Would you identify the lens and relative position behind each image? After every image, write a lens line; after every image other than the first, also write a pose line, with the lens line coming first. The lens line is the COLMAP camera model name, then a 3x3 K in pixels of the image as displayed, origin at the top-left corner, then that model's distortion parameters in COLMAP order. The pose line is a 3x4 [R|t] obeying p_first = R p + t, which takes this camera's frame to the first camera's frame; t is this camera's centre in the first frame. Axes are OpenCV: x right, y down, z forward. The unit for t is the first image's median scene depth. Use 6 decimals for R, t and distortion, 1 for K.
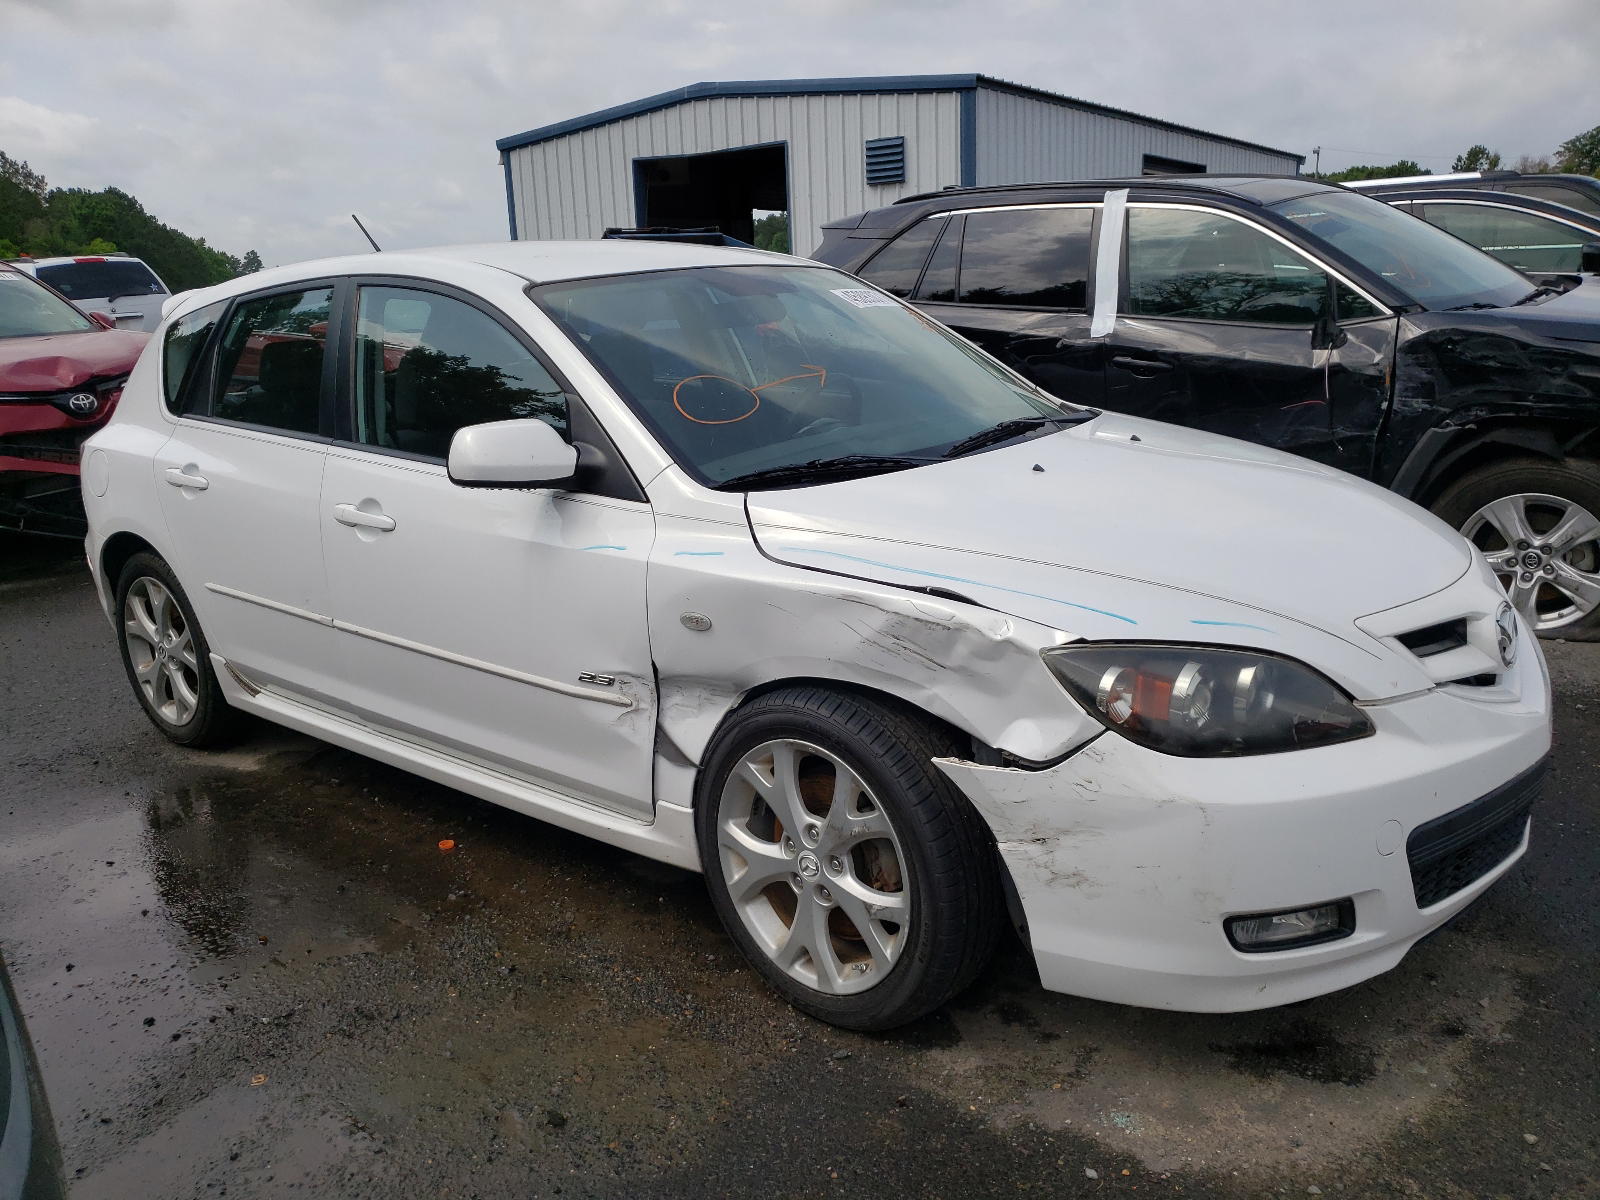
lens RADIAL K [[1225.8, 0, 799.7], [0, 1225.8, 599.3], [0, 0, 1]] dist [0.011059, 0.000661]
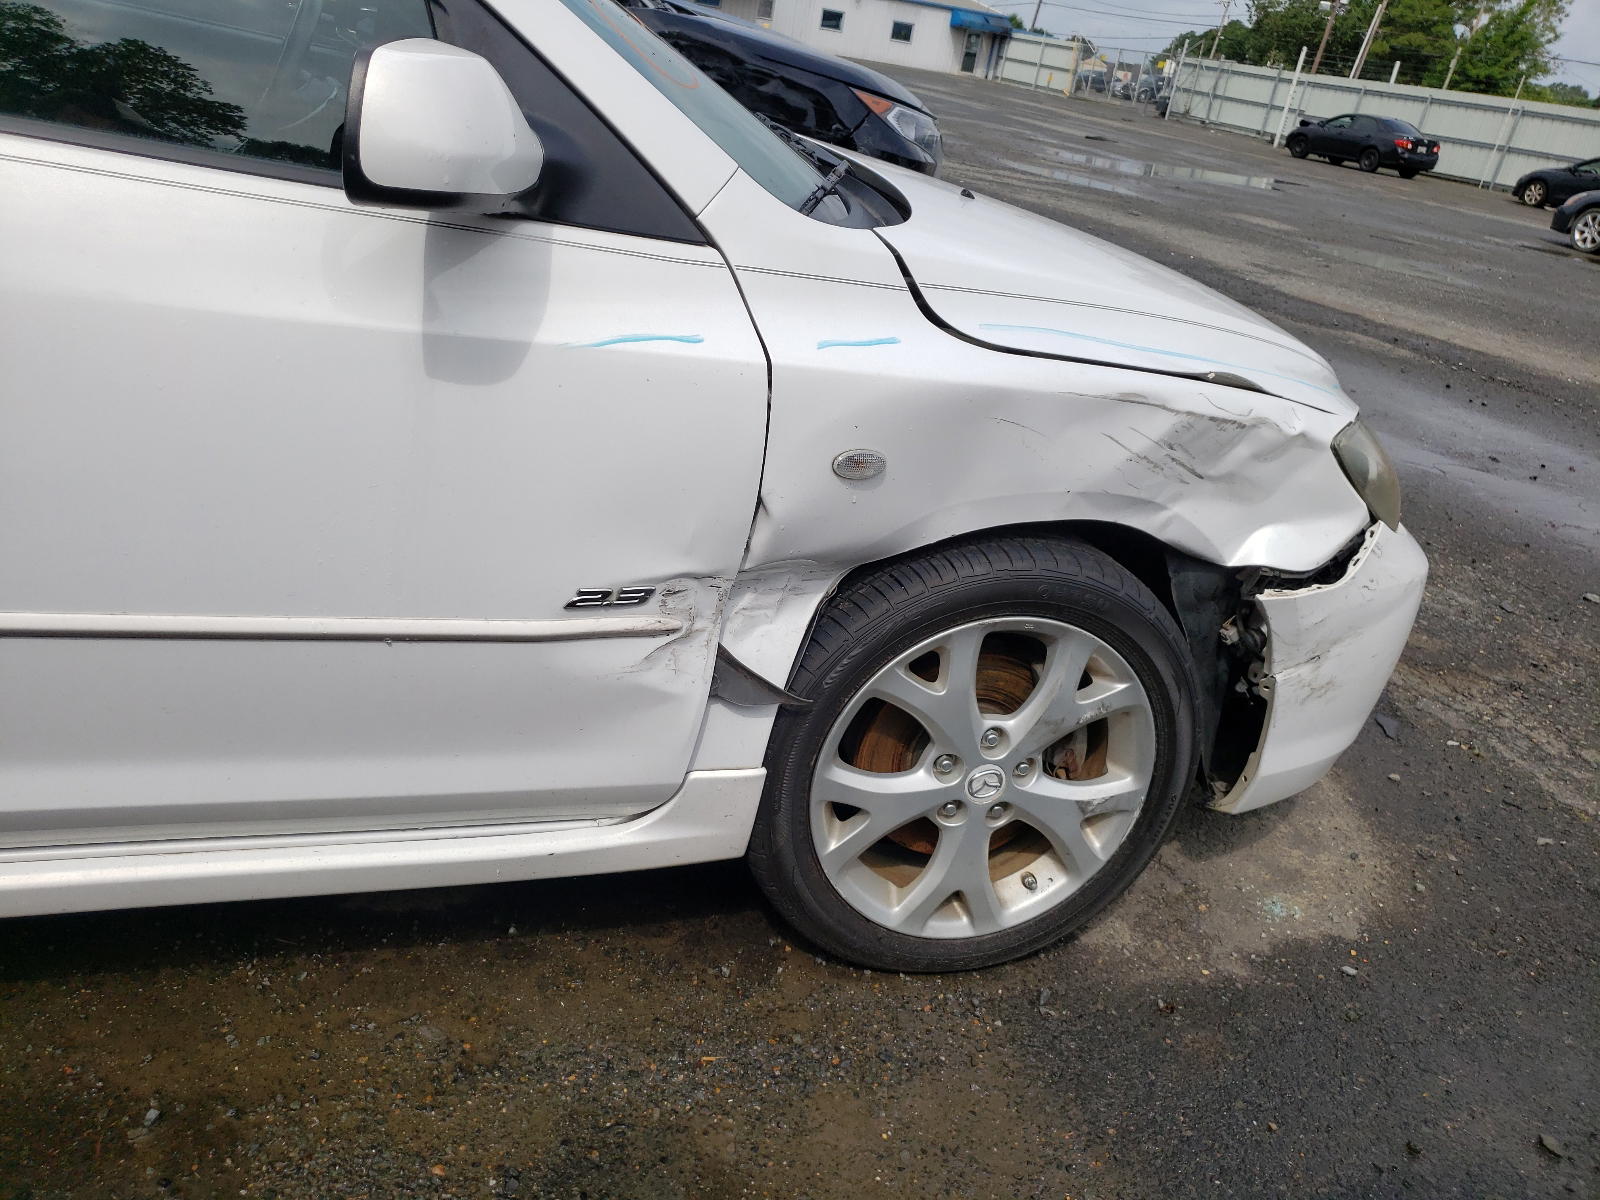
lens RADIAL K [[1225.8, 0, 800.1], [0, 1225.8, 596.5], [0, 0, 1]] dist [0.011059, 0.000661]
pose [[0.539210, -0.230296, 0.810072, -0.605033], [0.041688, 0.968005, 0.247445, -0.067041], [-0.841139, -0.099655, 0.531558, 0.735760]]
